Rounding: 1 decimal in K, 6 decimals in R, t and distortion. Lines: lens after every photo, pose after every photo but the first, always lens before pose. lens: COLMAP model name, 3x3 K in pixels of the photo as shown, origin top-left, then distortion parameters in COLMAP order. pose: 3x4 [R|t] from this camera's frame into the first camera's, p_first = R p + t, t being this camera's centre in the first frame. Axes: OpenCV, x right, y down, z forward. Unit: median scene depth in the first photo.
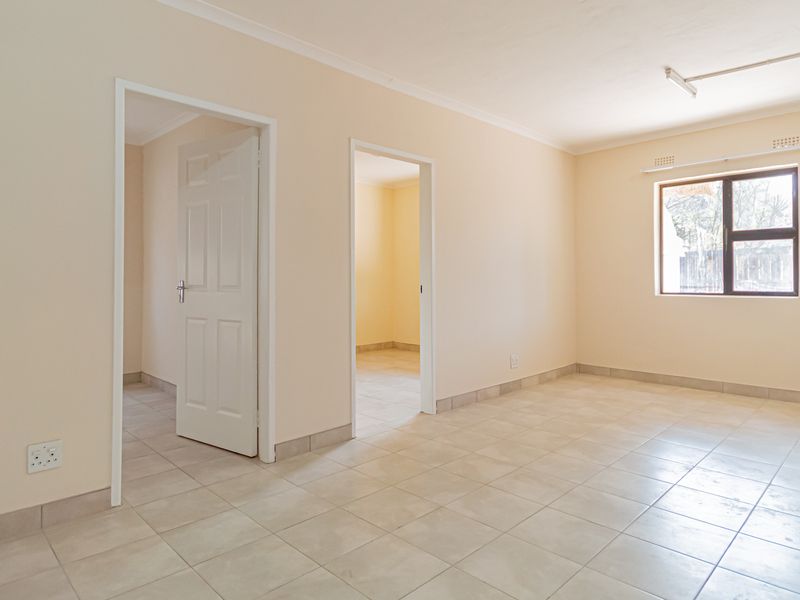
lens RADIAL K [[492.3, 0, 398.6], [0, 492.3, 274.5], [0, 0, 1]] dist [-0.000931, -0.000279]
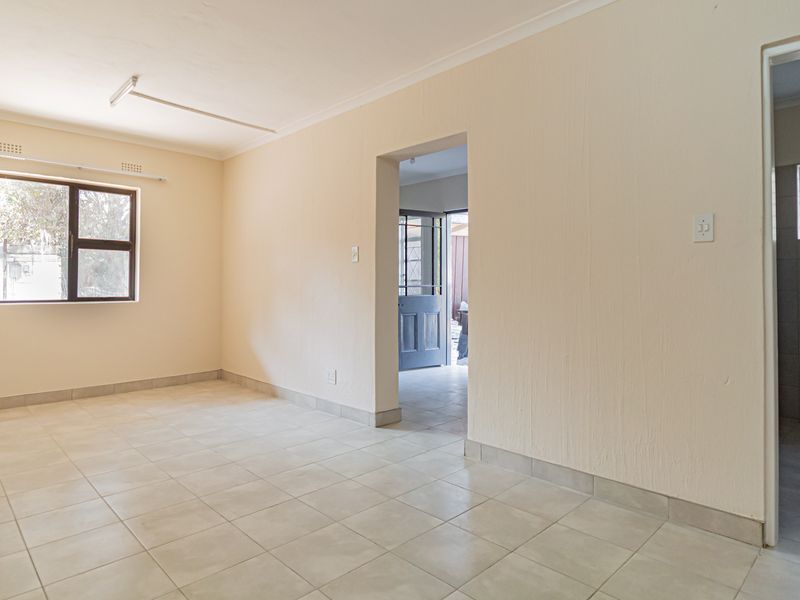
lens RADIAL K [[492.3, 0, 398.6], [0, 492.3, 274.5], [0, 0, 1]] dist [-0.000931, -0.000279]
pose [[0.003505, 0.024879, 0.999684, -0.343038], [-0.014985, 0.999580, -0.024824, 0.002003], [-0.999882, -0.014893, 0.003876, 0.338626]]
